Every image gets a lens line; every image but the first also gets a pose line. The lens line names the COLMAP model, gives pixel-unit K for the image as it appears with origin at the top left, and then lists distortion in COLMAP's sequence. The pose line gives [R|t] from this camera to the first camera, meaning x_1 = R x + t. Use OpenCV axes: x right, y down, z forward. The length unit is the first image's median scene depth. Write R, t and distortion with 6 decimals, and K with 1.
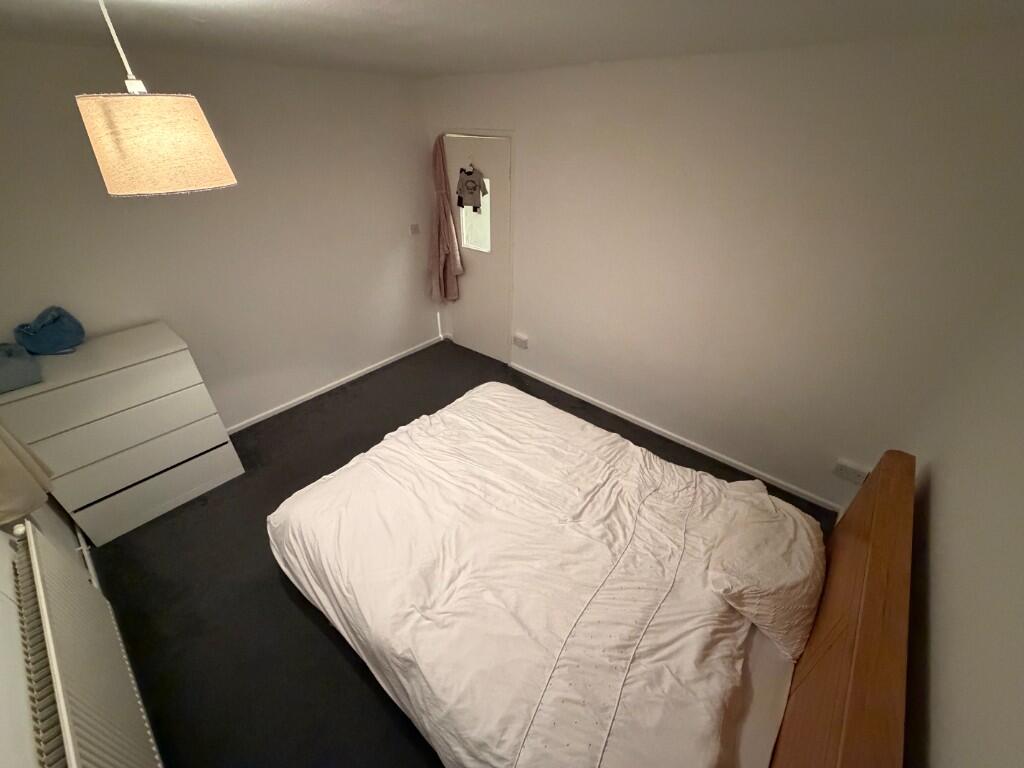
lens RADIAL K [[407.9, 0, 512.0], [0, 407.9, 384.0], [0, 0, 1]] dist [0.001730, 0.000328]
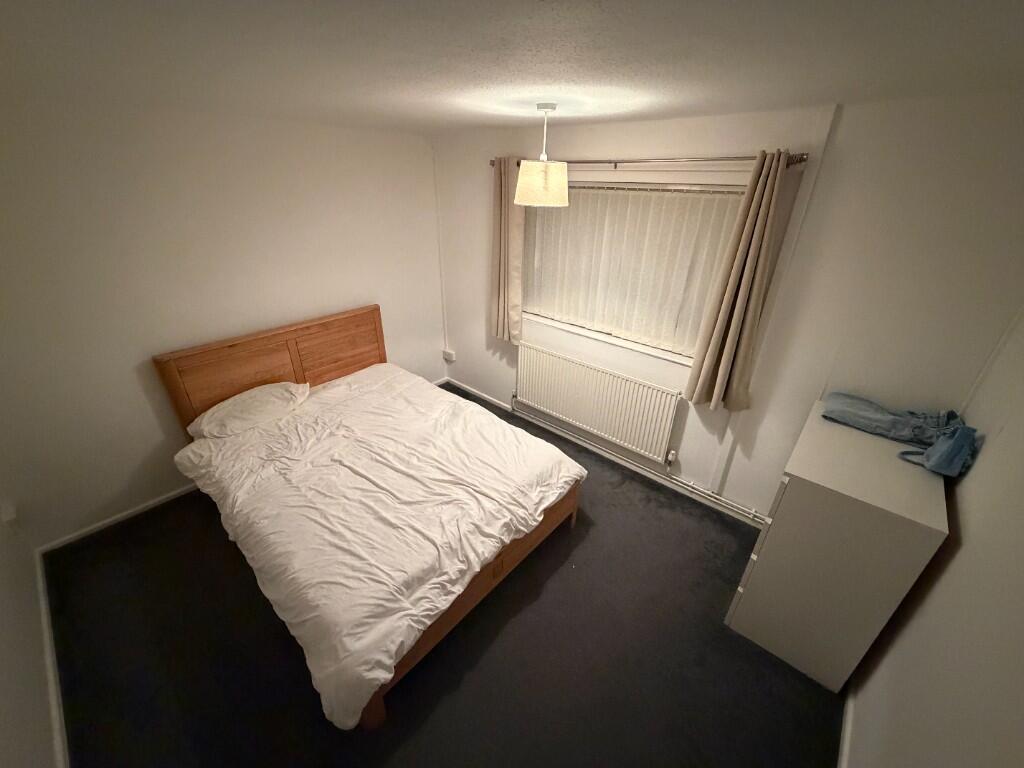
lens RADIAL K [[408.4, 0, 508.2], [0, 408.4, 383.4], [0, 0, 1]] dist [-0.001265, -0.000428]
pose [[-0.999735, -0.021633, 0.007853, -0.322700], [-0.004083, 0.502518, 0.864557, -0.801340], [-0.022649, 0.864296, -0.502474, 1.259185]]
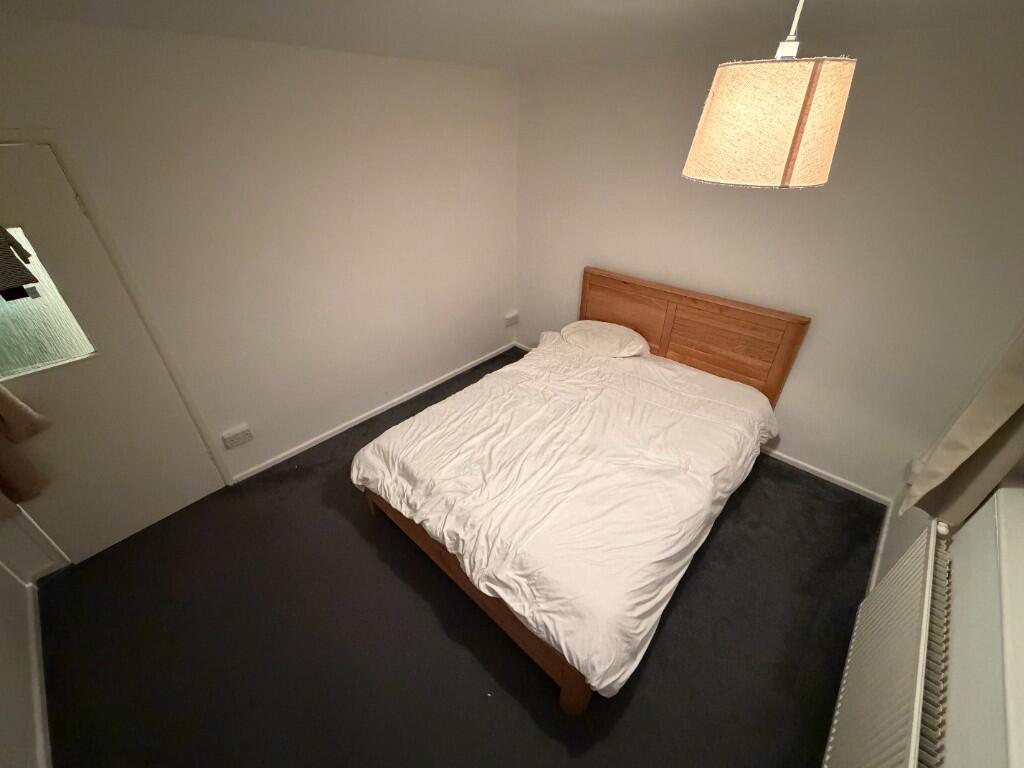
lens RADIAL K [[408.4, 0, 508.2], [0, 408.4, 383.4], [0, 0, 1]] dist [-0.001265, -0.000428]
pose [[0.047148, -0.542437, 0.838773, -0.811701], [0.546297, 0.717000, 0.432978, -0.367627], [-0.836264, 0.437805, 0.330137, 0.605936]]
